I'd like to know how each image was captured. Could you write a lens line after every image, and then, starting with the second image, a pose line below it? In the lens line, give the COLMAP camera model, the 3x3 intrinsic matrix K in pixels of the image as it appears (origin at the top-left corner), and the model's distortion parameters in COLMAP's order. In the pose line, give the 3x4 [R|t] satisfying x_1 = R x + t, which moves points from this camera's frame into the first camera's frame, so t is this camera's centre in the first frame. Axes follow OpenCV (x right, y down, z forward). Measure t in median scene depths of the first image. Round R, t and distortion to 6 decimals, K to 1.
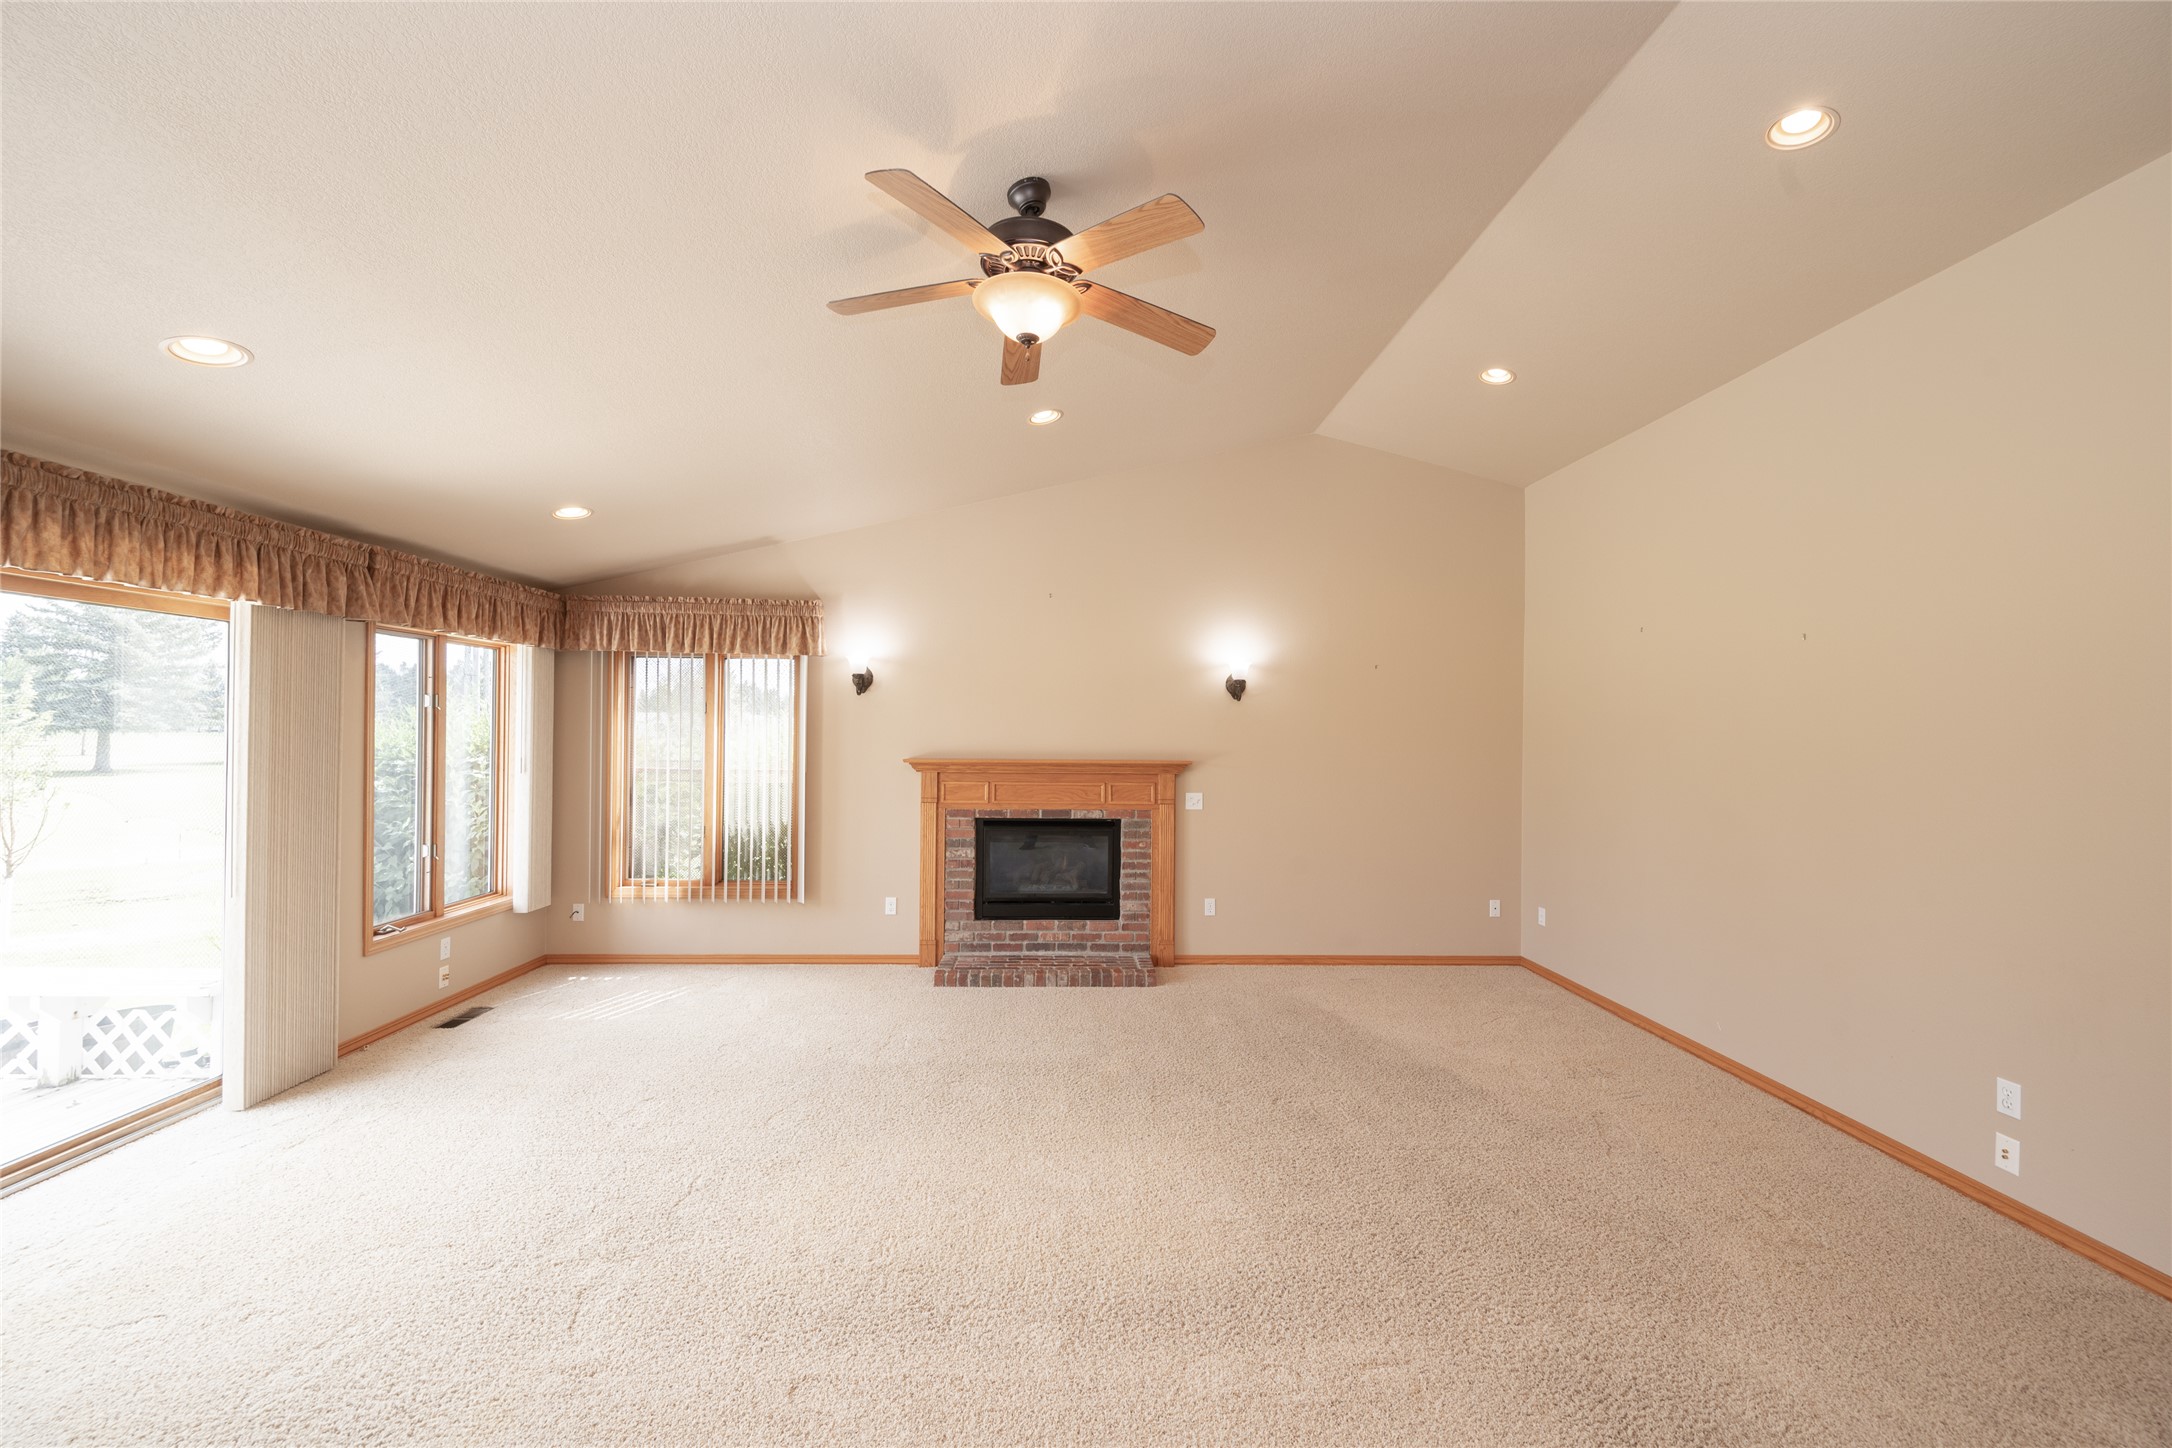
lens RADIAL K [[851.9, 0, 1090.1], [0, 851.9, 723.0], [0, 0, 1]] dist [-0.000361, 0.000014]
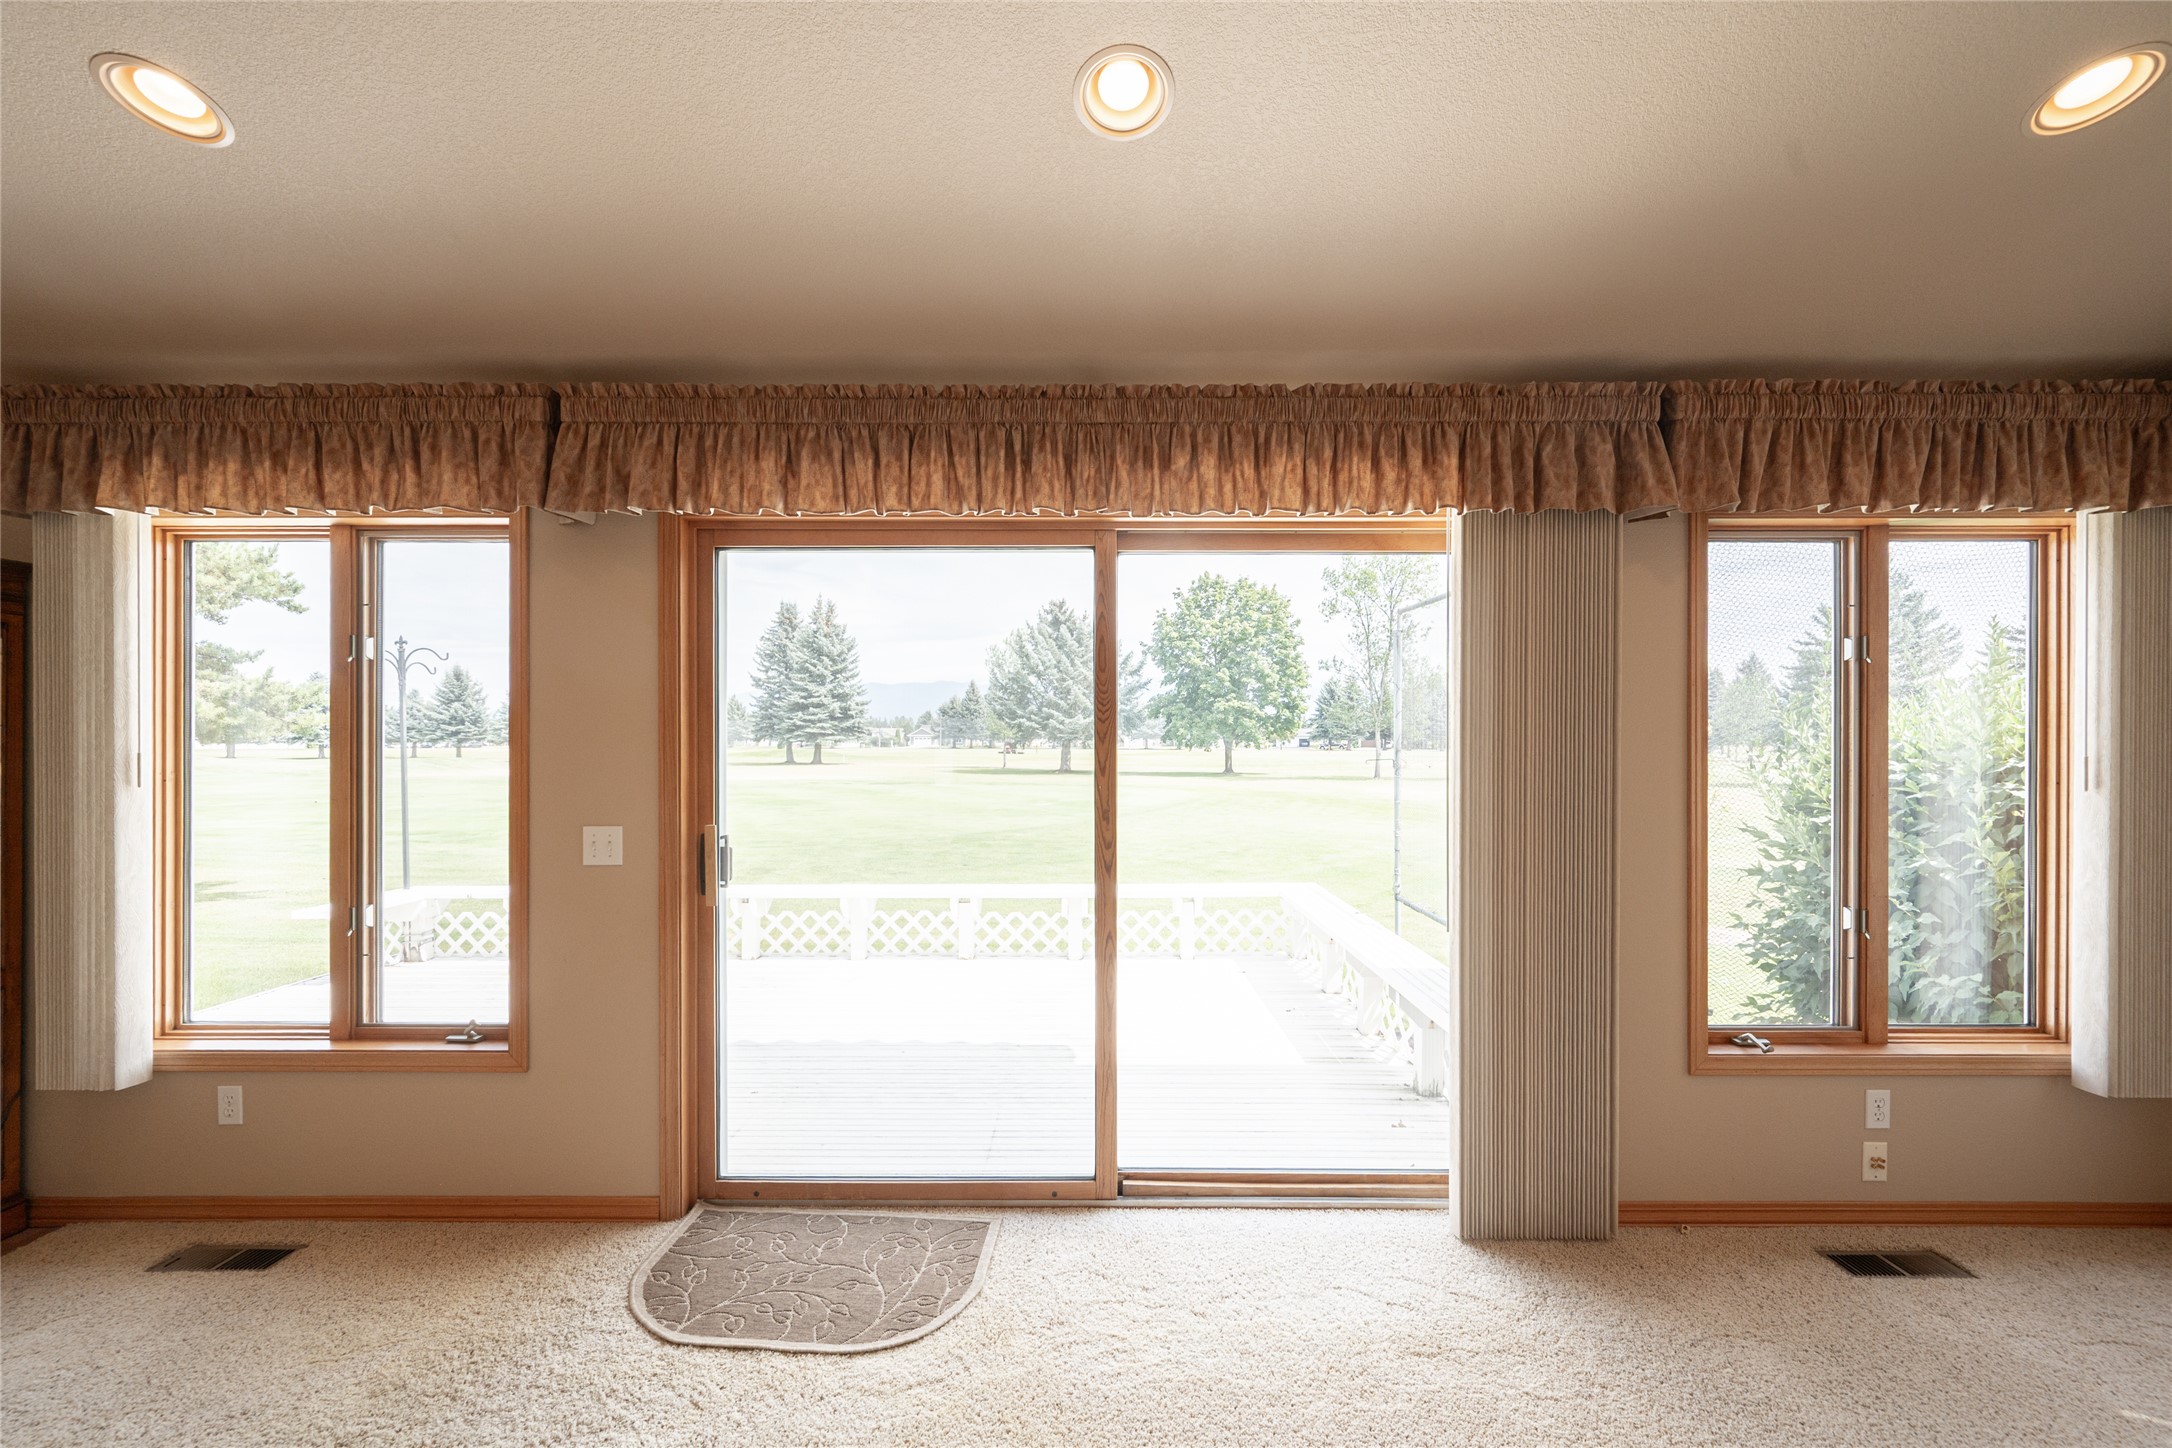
lens RADIAL K [[866.4, 0, 1084.4], [0, 866.4, 745.3], [0, 0, 1]] dist [-0.001216, -0.000146]
pose [[-0.038441, -0.006253, -0.999241, -0.176319], [0.006253, 0.999959, -0.006498, 0.033884], [0.999241, -0.006498, -0.038400, 0.473587]]
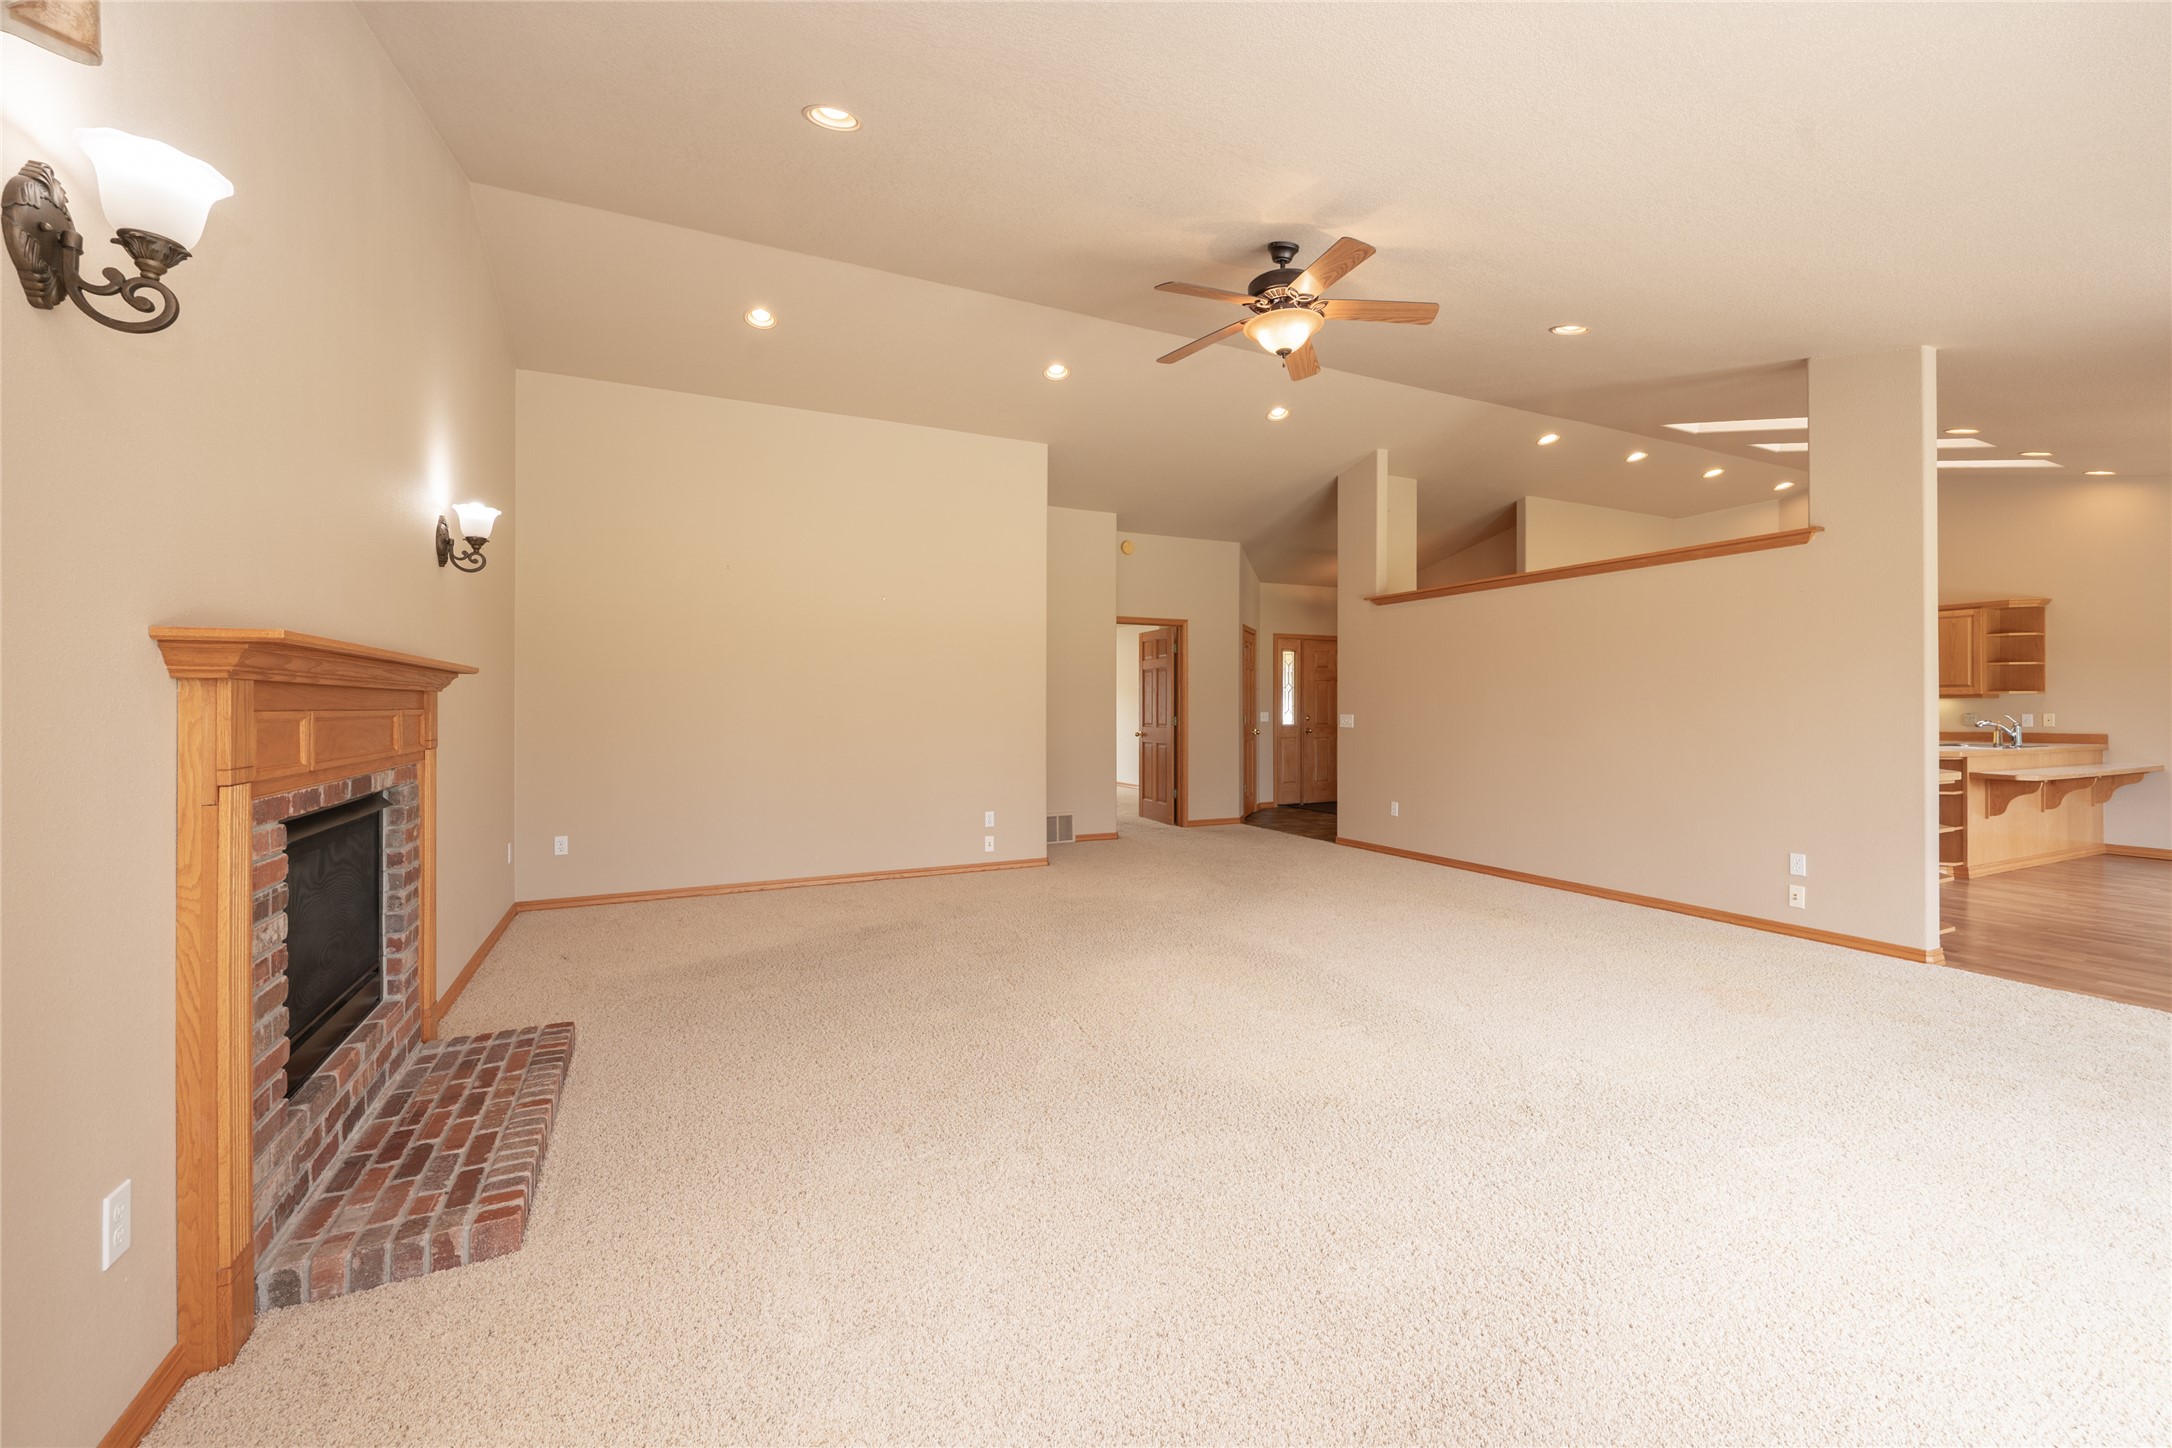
lens RADIAL K [[876.5, 0, 1101.0], [0, 876.5, 701.3], [0, 0, 1]] dist [0.000023, 0.000025]
pose [[-0.412141, -0.003971, 0.911111, -0.635589], [-0.008933, 0.999960, 0.000317, 0.067863], [-0.911076, -0.008008, -0.412160, 0.924470]]
